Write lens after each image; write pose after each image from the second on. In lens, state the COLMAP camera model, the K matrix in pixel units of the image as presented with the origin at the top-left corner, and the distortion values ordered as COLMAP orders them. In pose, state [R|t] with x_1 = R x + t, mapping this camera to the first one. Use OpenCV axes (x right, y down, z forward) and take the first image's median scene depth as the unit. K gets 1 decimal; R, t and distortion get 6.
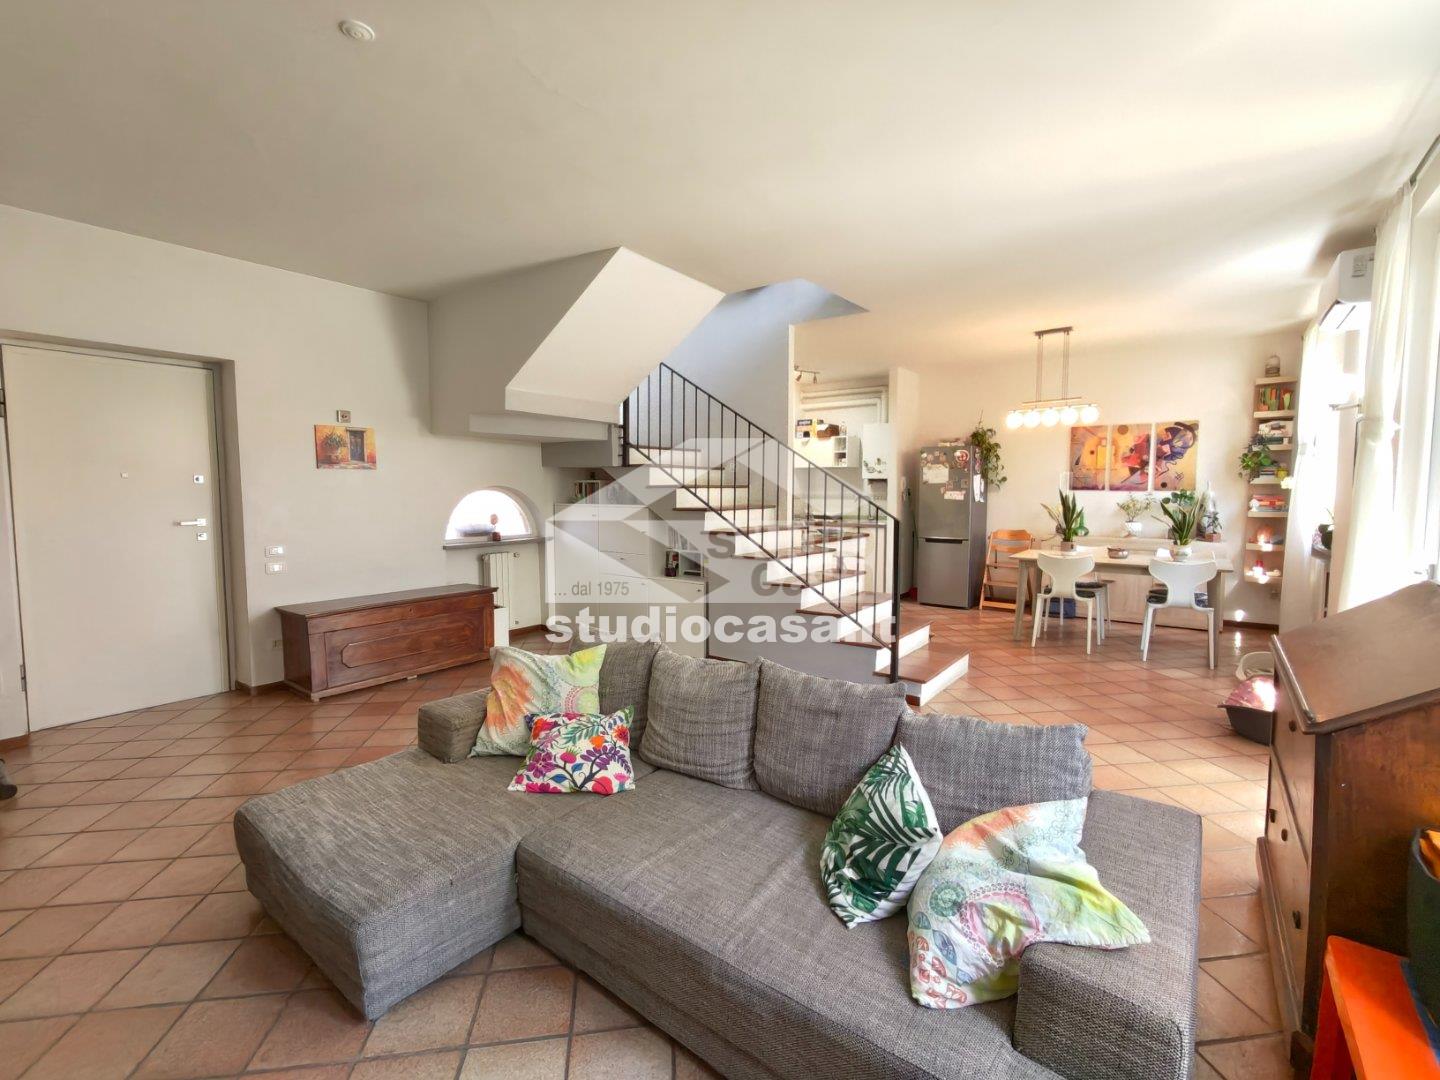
lens RADIAL K [[654.4, 0, 731.7], [0, 654.4, 539.7], [0, 0, 1]] dist [0.004697, -0.001571]
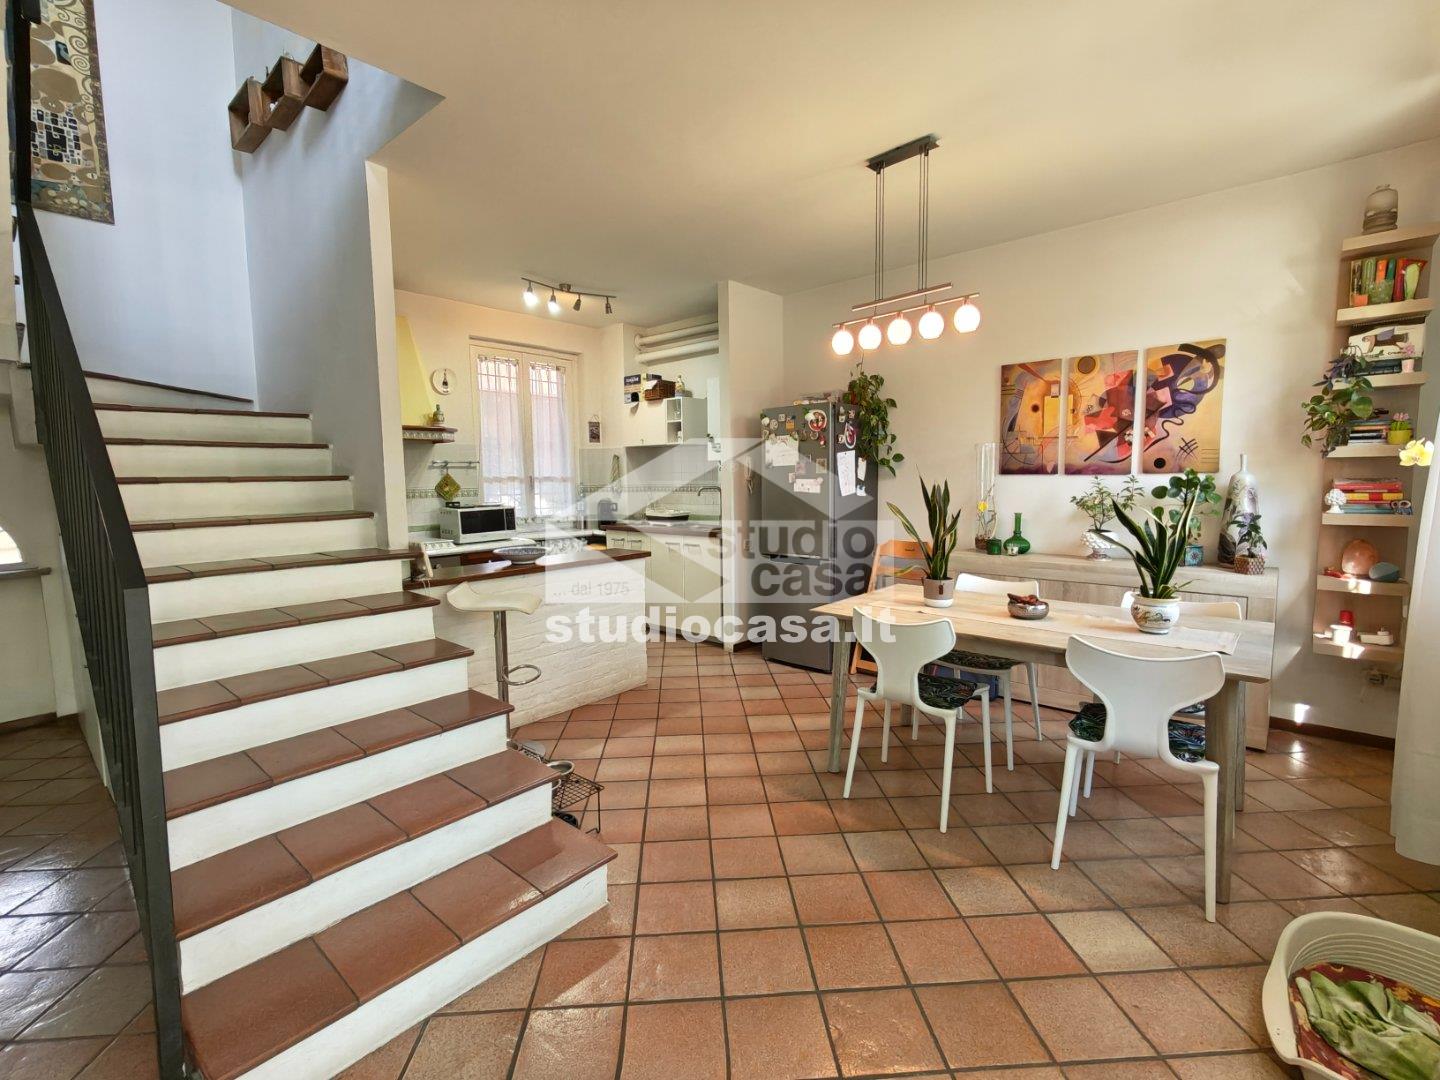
lens RADIAL K [[654.4, 0, 724.7], [0, 654.4, 540.4], [0, 0, 1]] dist [0.004697, -0.001571]
pose [[0.995896, -0.006436, -0.090273, 0.353820], [0.008611, 0.999681, 0.023730, -0.035782], [0.090092, -0.024410, 0.995634, 0.430404]]
